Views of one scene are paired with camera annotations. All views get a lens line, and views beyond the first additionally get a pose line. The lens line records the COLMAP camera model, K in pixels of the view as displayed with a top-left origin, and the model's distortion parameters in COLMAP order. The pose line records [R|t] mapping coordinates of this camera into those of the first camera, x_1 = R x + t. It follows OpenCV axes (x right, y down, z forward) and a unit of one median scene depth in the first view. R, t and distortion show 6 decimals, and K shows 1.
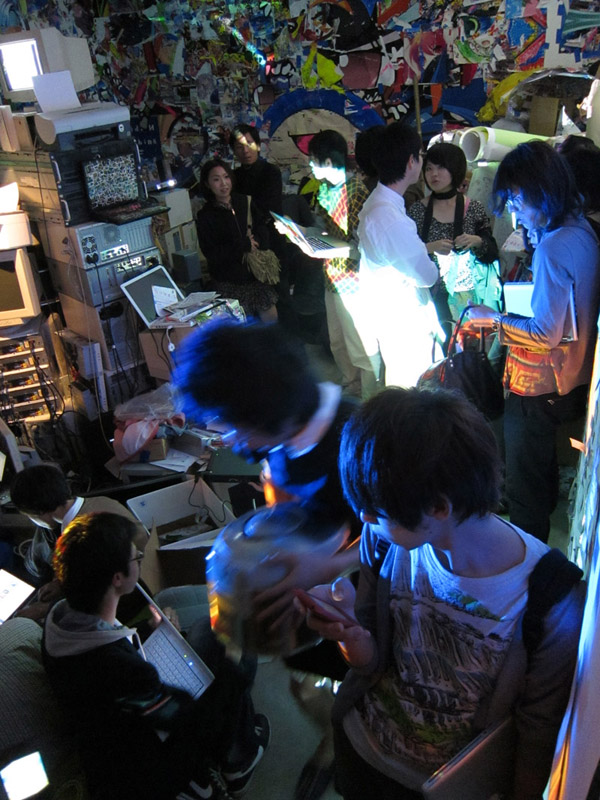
lens RADIAL K [[667.1, 0, 297.9], [0, 667.1, 393.5], [0, 0, 1]] dist [-0.055173, 0.004568]
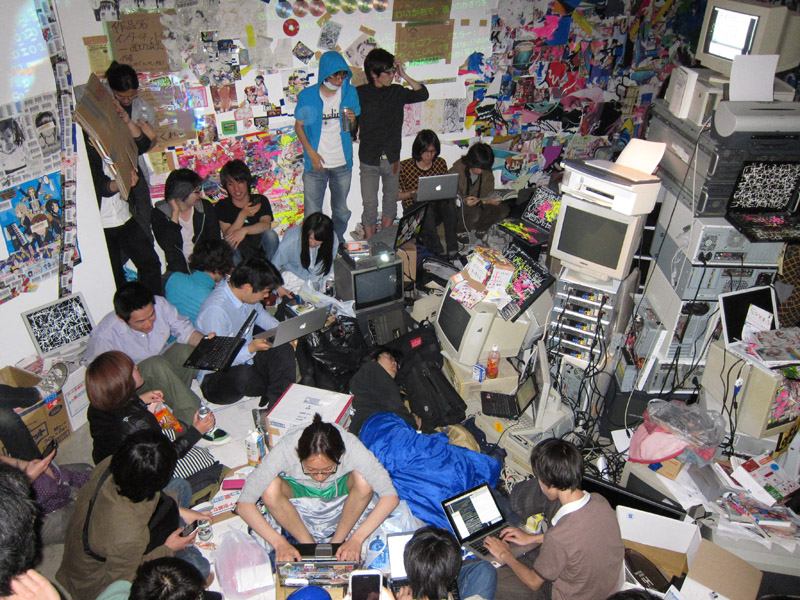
lens RADIAL K [[667.1, 0, 405.0], [0, 667.1, 305.1], [0, 0, 1]] dist [-0.055173, 0.004568]
pose [[0.735933, 0.453304, -0.502910, -0.063115], [-0.405361, 0.889949, 0.208981, -0.086138], [0.542296, 0.050064, 0.838695, -0.008488]]
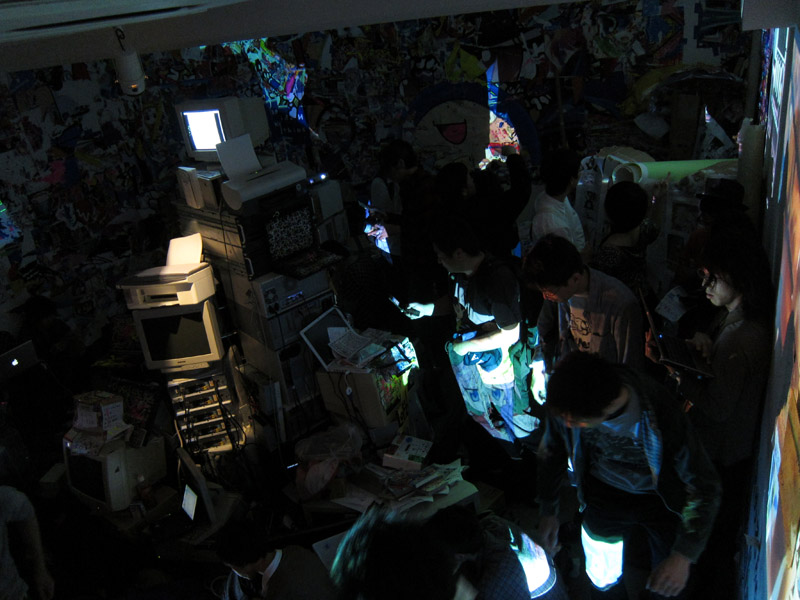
lens RADIAL K [[667.1, 0, 402.1], [0, 667.1, 298.8], [0, 0, 1]] dist [-0.055173, 0.004568]
pose [[0.998511, -0.024017, -0.048982, -0.025410], [0.021252, 0.998193, -0.056212, -0.079975], [0.050243, 0.055087, 0.997217, -0.035726]]
